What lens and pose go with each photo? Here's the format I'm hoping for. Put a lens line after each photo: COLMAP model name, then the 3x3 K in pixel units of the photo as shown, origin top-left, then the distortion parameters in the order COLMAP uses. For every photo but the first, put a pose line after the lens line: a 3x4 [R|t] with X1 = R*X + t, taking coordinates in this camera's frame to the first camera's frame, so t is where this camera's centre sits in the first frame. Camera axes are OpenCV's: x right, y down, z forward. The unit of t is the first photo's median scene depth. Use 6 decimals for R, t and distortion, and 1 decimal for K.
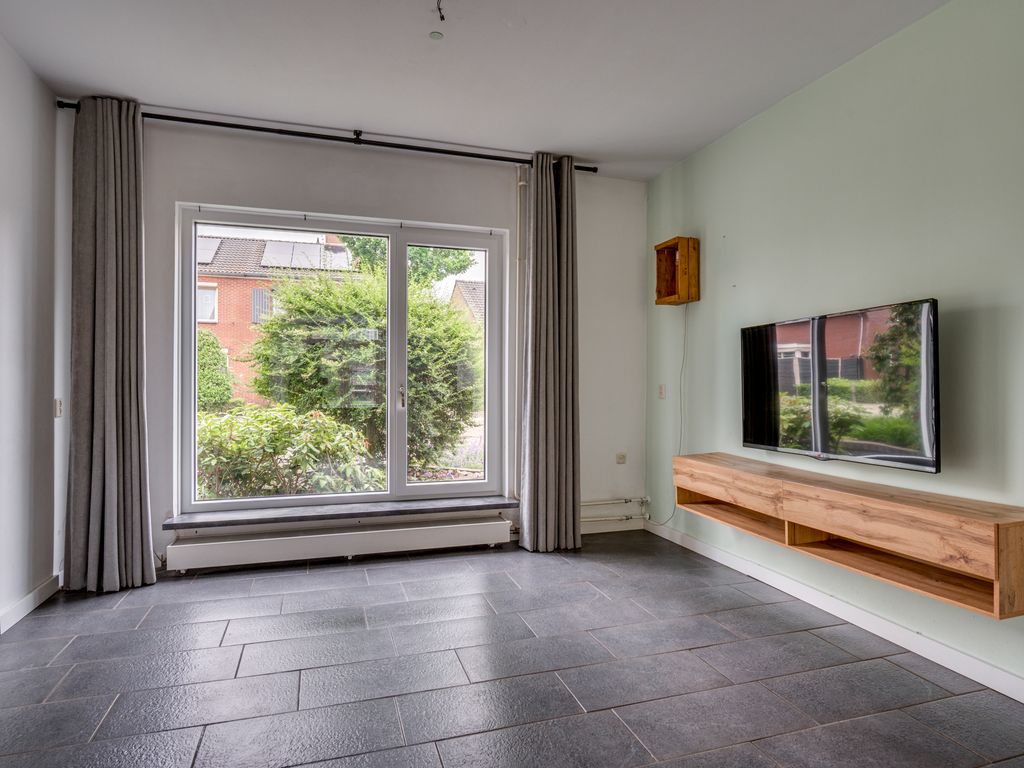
lens RADIAL K [[596.4, 0, 512.0], [0, 596.4, 384.0], [0, 0, 1]] dist [-0.005340, -0.000225]
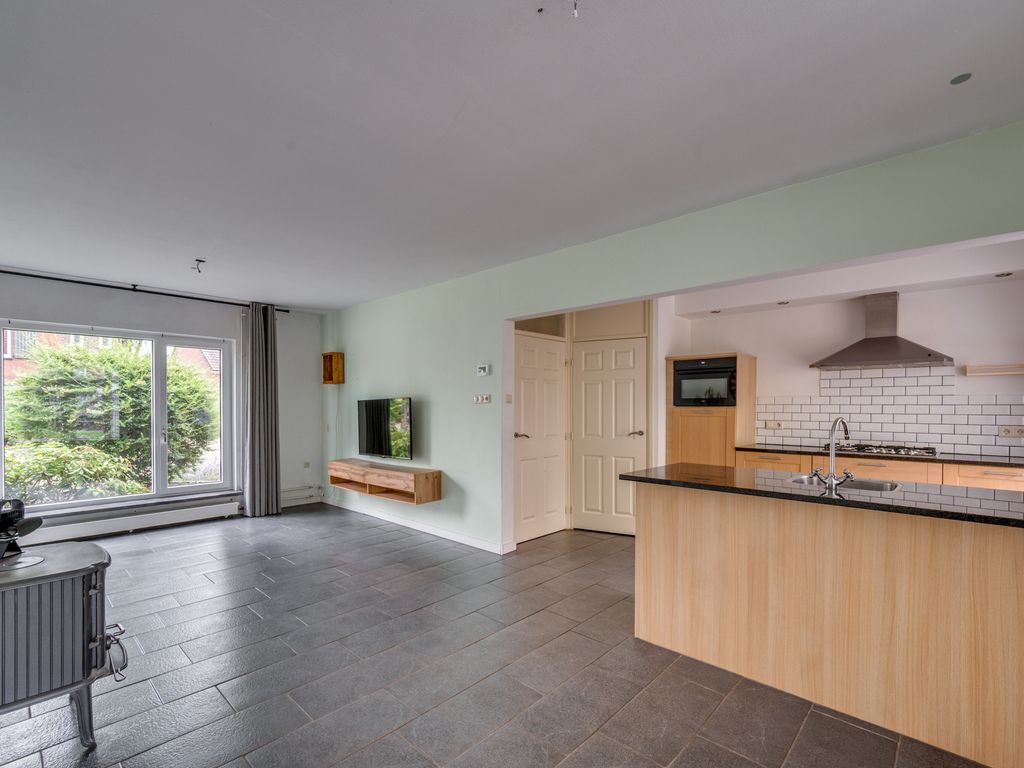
lens RADIAL K [[491.4, 0, 515.0], [0, 491.4, 410.7], [0, 0, 1]] dist [-0.000579, -0.000050]
pose [[0.875635, -0.009226, 0.482885, 0.016072], [0.006557, 0.999952, 0.007216, -0.055103], [-0.482929, -0.003152, 0.875654, -0.727250]]
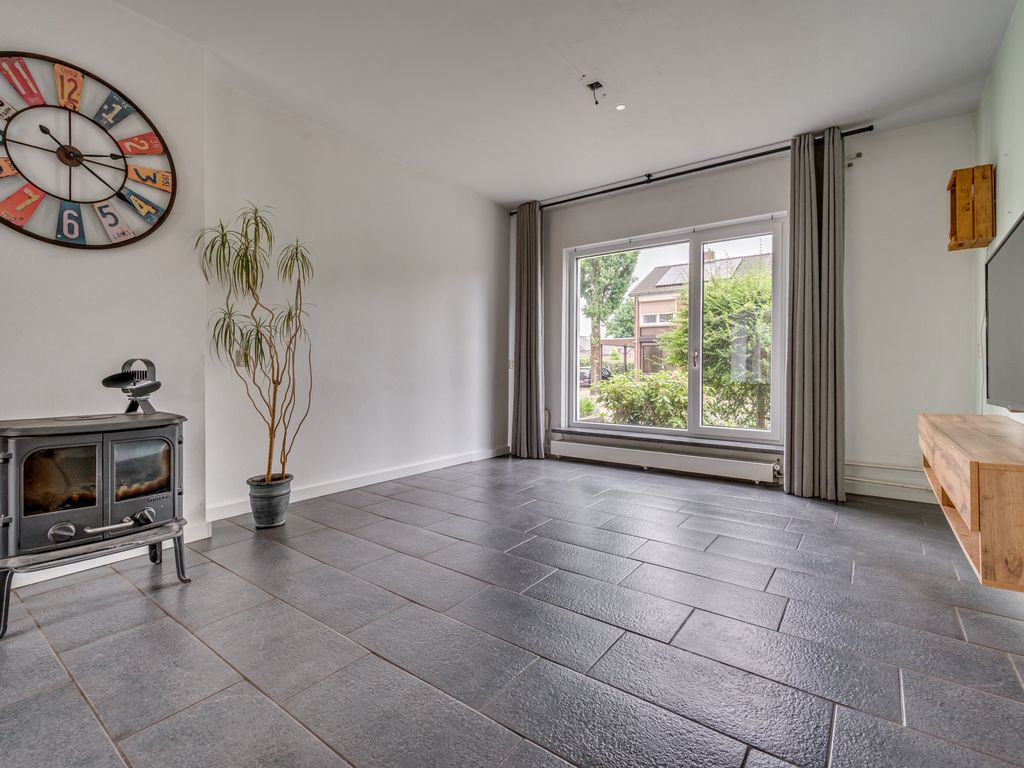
lens RADIAL K [[480.5, 0, 511.9], [0, 480.5, 372.6], [0, 0, 1]] dist [-0.001251, -0.000254]
pose [[0.575344, 0.004876, -0.817897, 0.469652], [-0.006871, 0.999976, 0.001129, 0.055101], [0.817882, 0.004970, 0.575364, 0.050702]]
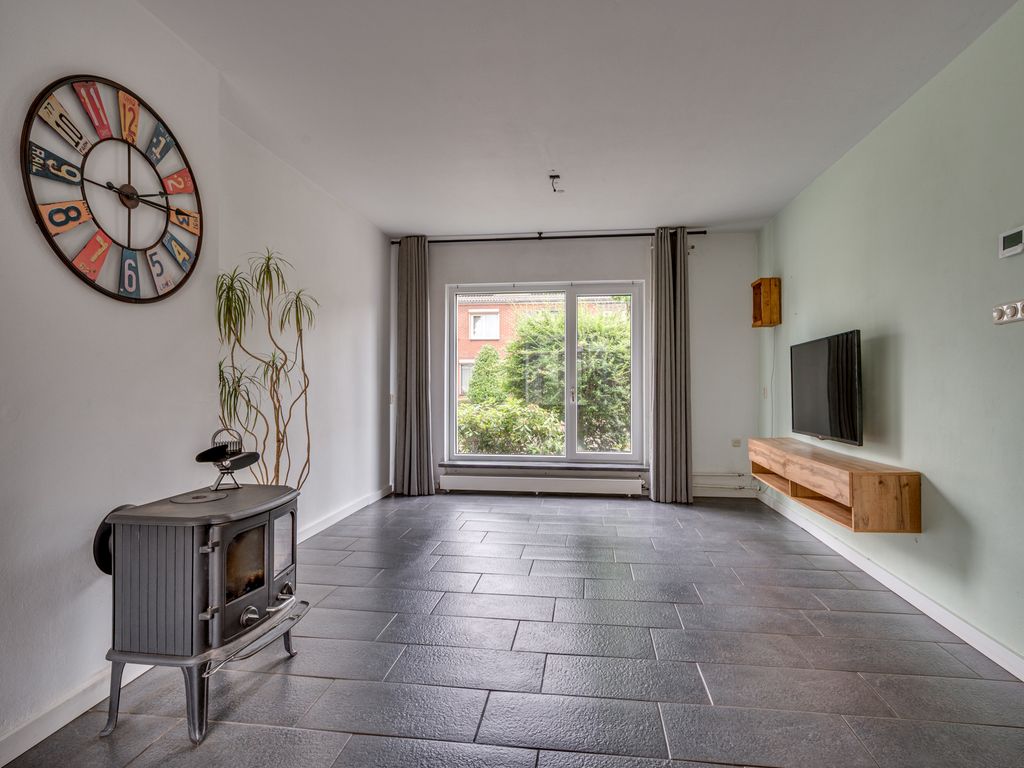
lens RADIAL K [[552.5, 0, 512.0], [0, 552.5, 384.0], [0, 0, 1]] dist [-0.002198, -0.000254]
pose [[0.898999, -0.002569, -0.437943, 0.308788], [0.000534, 0.999988, -0.004768, -0.000133], [0.437950, 0.004052, 0.898990, -0.365902]]
